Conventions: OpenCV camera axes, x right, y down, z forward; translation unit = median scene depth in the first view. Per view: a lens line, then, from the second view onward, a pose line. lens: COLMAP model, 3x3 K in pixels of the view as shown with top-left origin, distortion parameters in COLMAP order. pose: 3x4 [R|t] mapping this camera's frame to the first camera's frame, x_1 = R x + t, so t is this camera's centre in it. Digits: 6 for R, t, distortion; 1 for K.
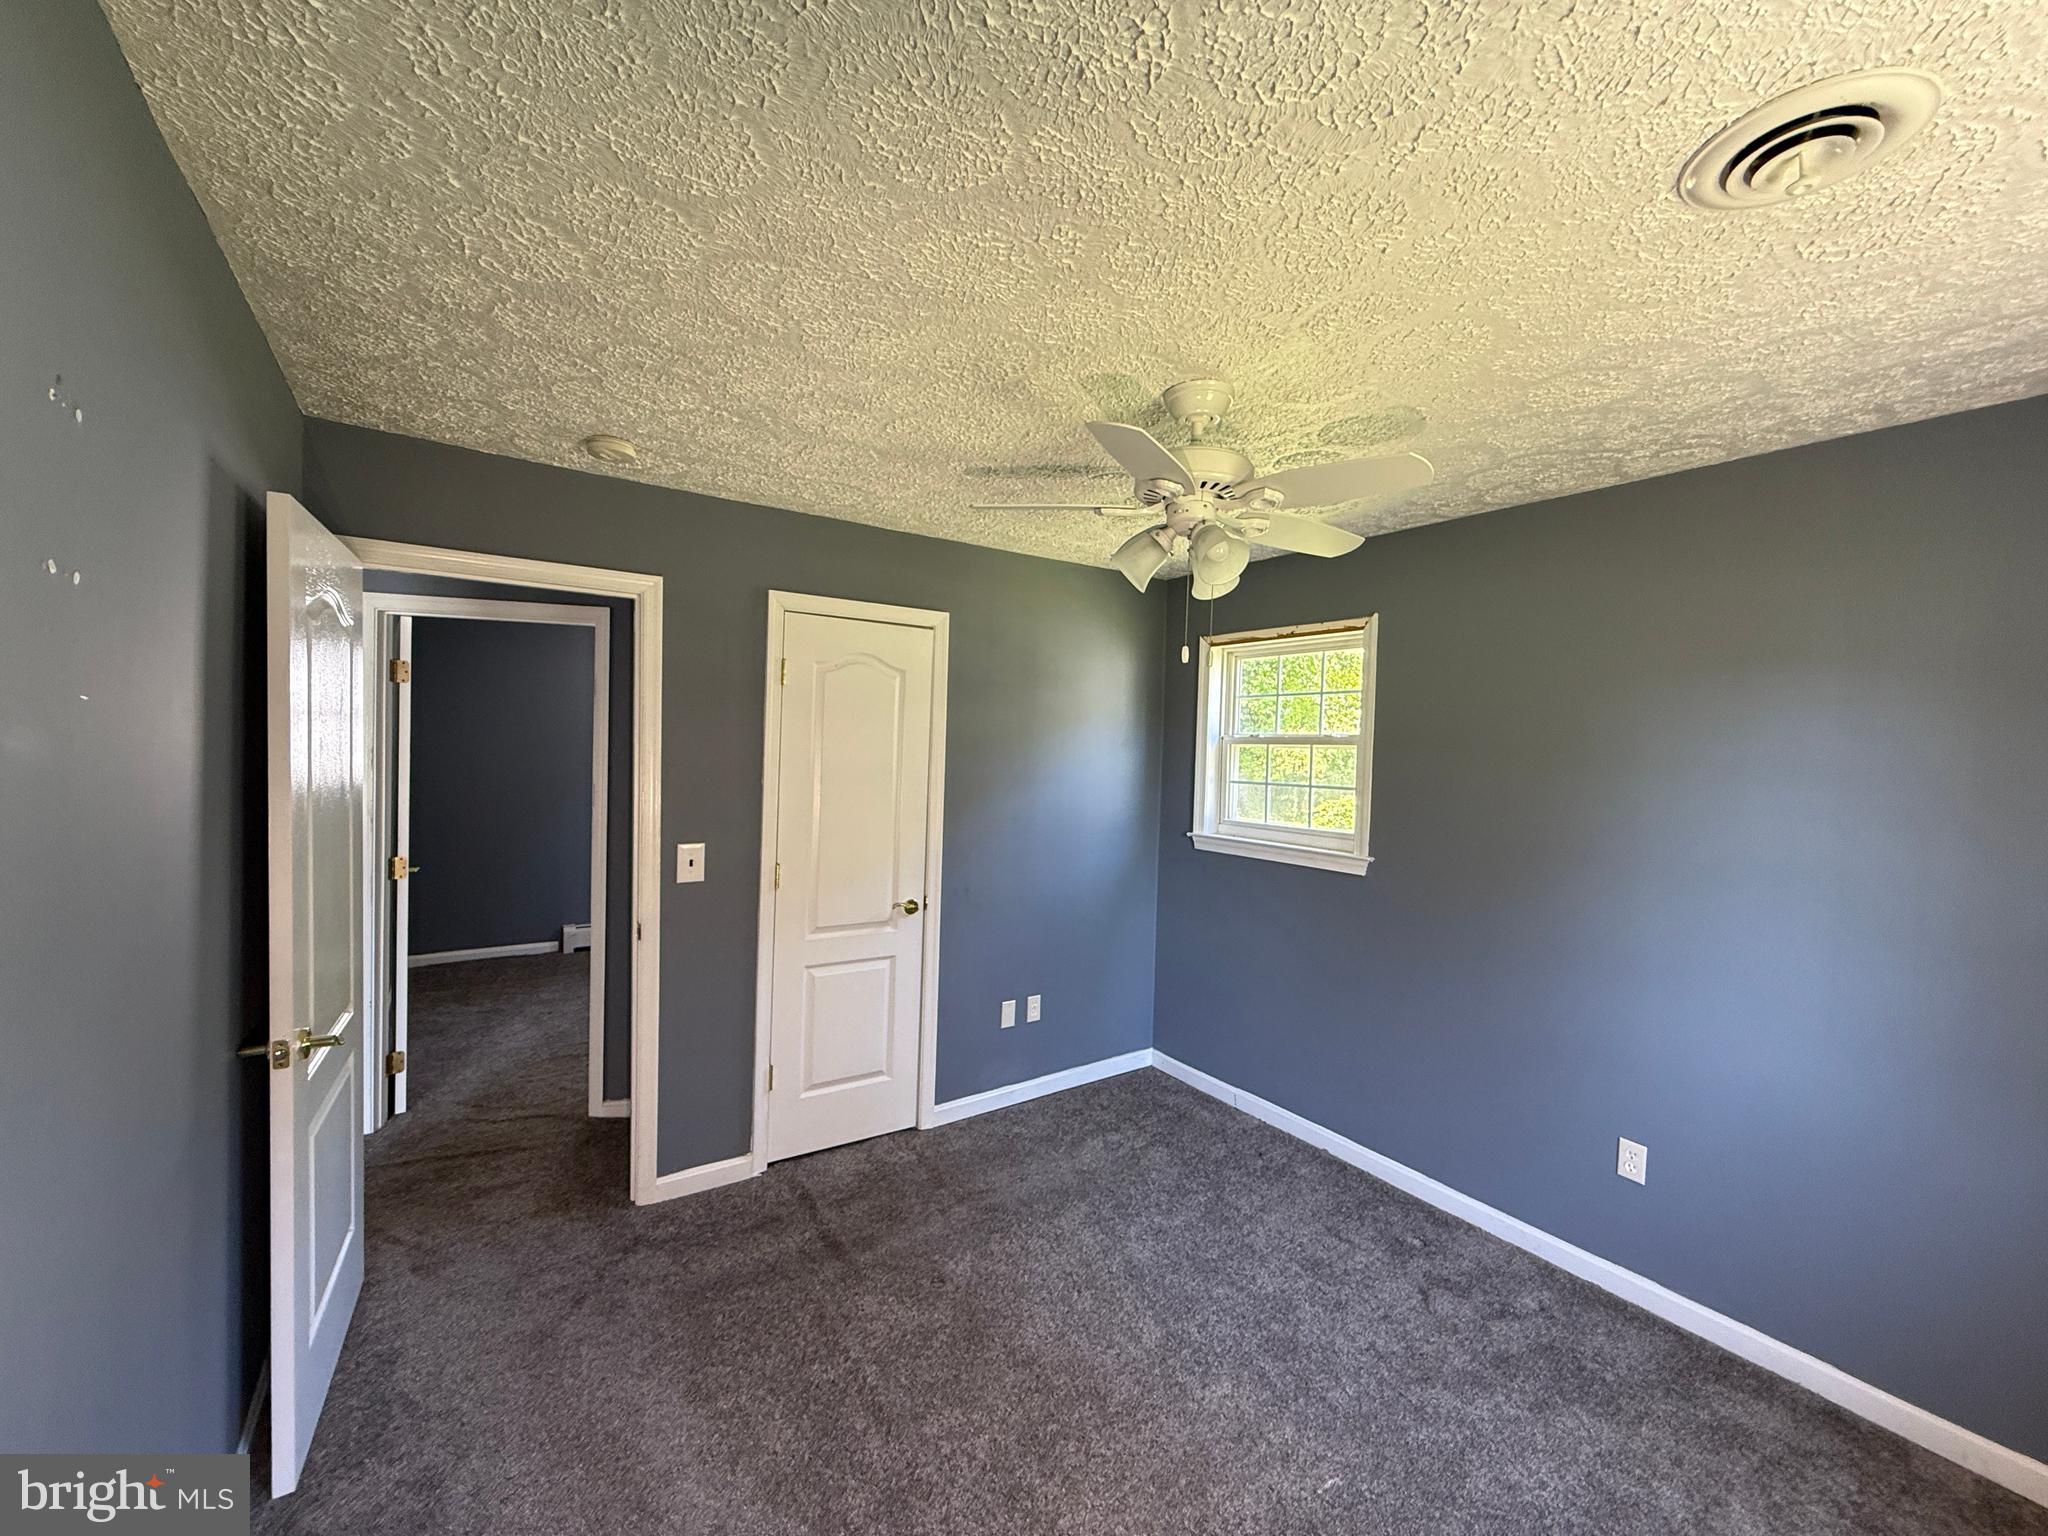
lens RADIAL K [[785.0, 0, 1024.0], [0, 785.0, 768.0], [0, 0, 1]] dist [0.002298, 0.000175]
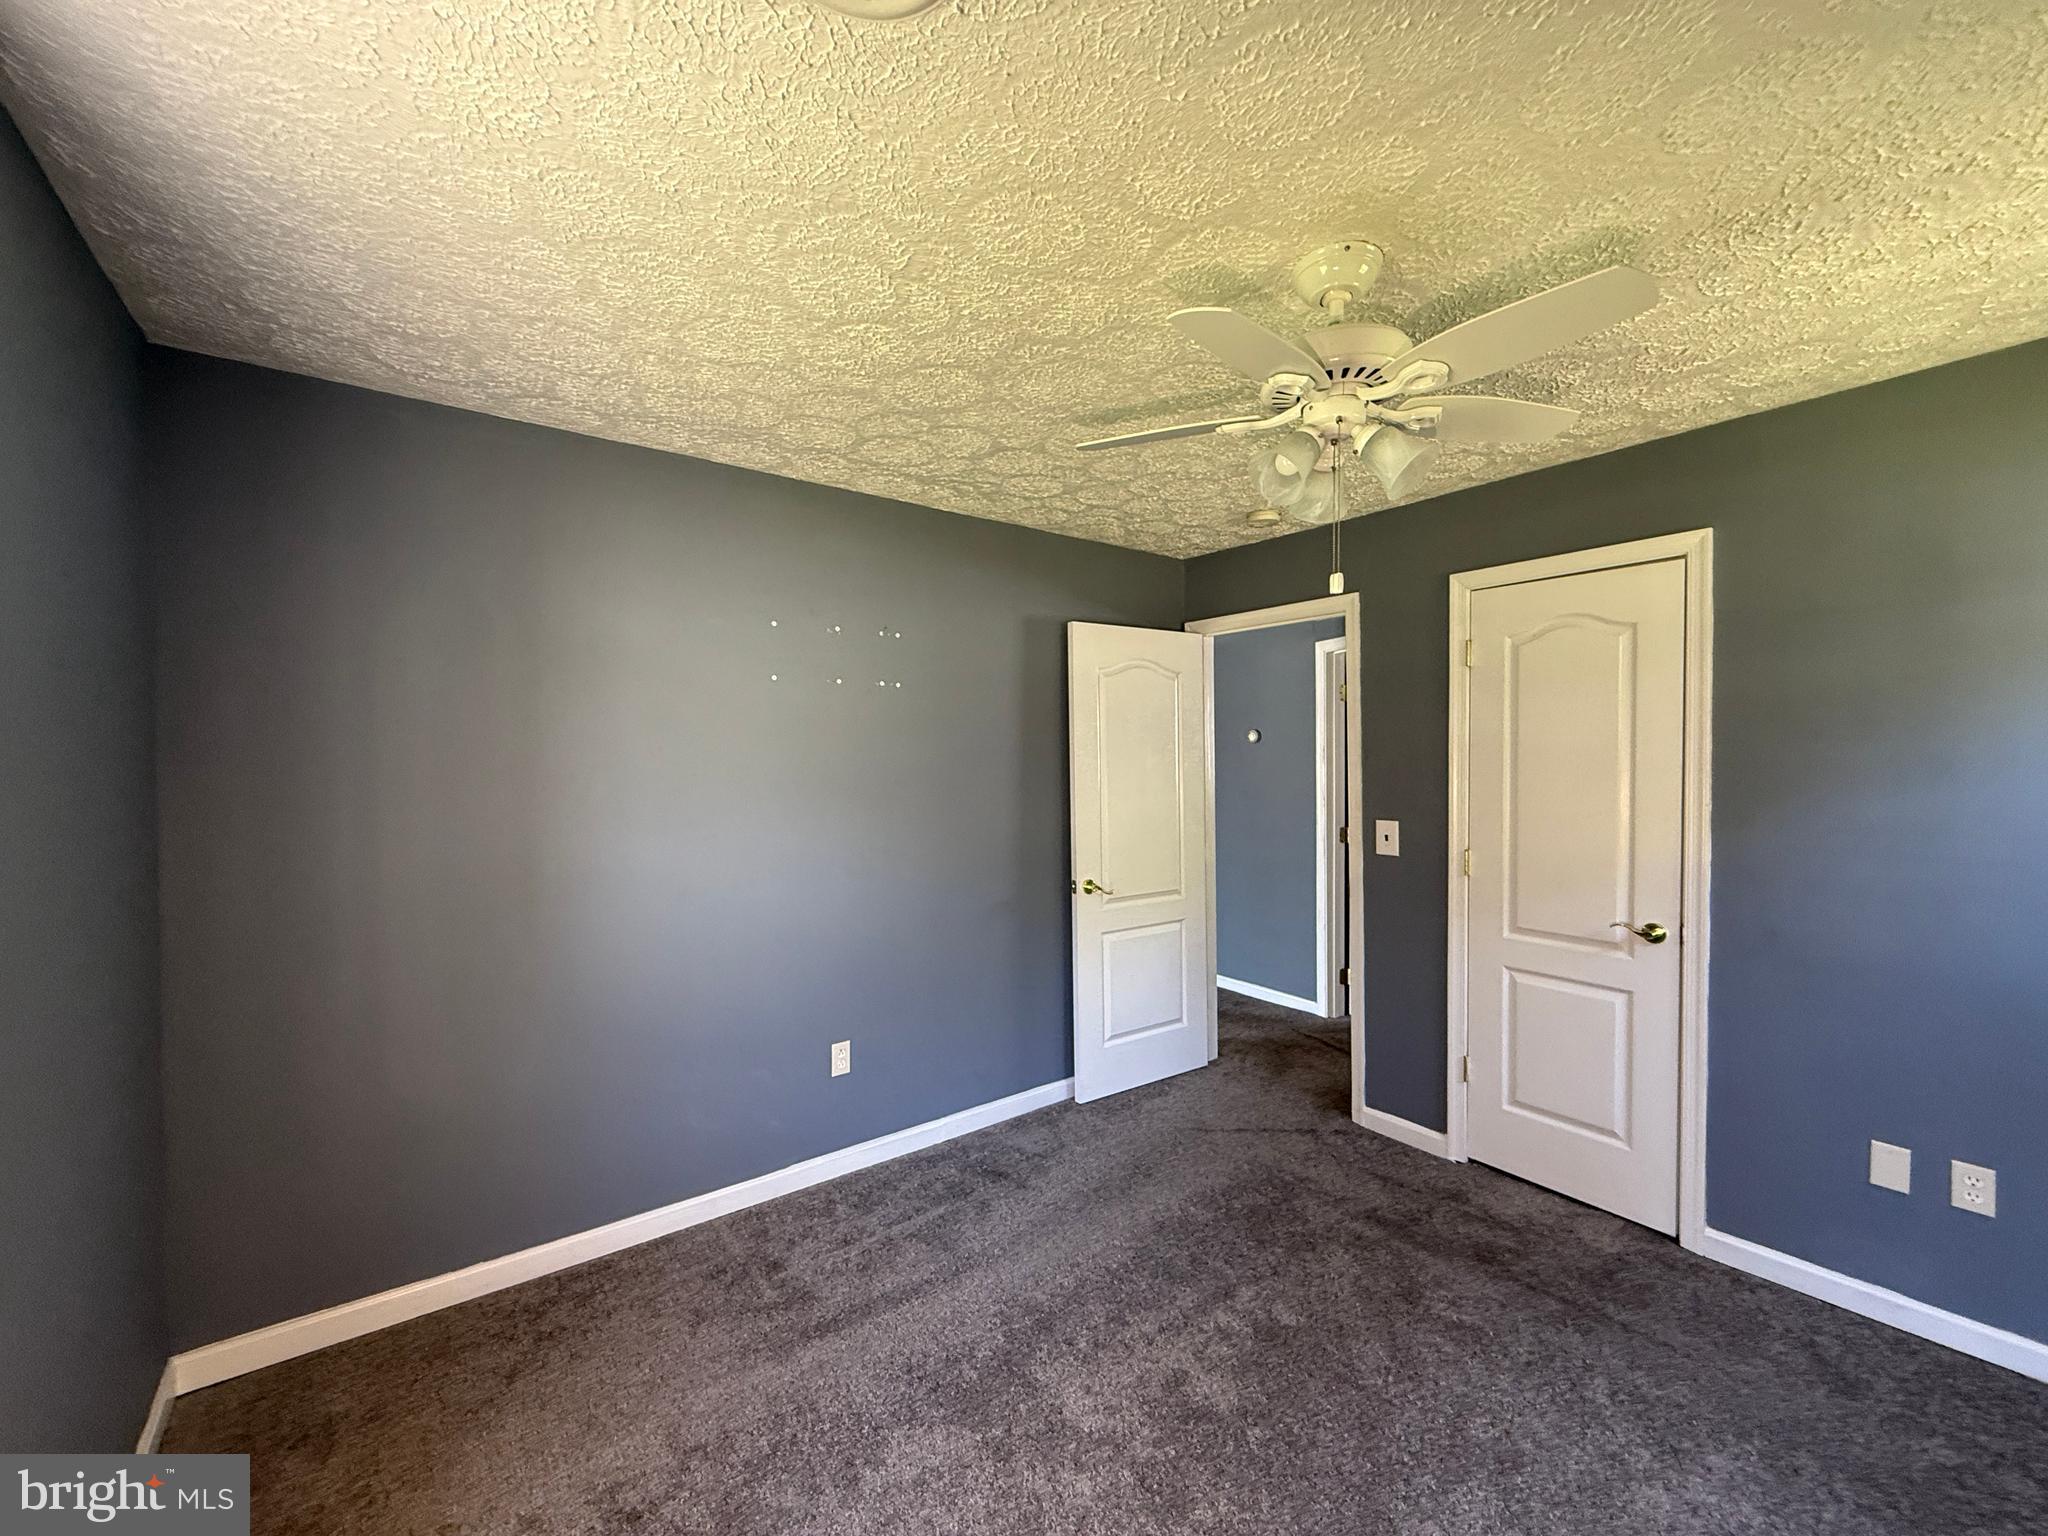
lens RADIAL K [[816.0, 0, 1021.2], [0, 816.0, 768.9], [0, 0, 1]] dist [0.000731, -0.000140]
pose [[0.079151, -0.007677, -0.996833, 0.641617], [-0.014280, 0.999859, -0.008834, 0.037273], [0.996760, 0.014934, 0.079030, 0.358200]]
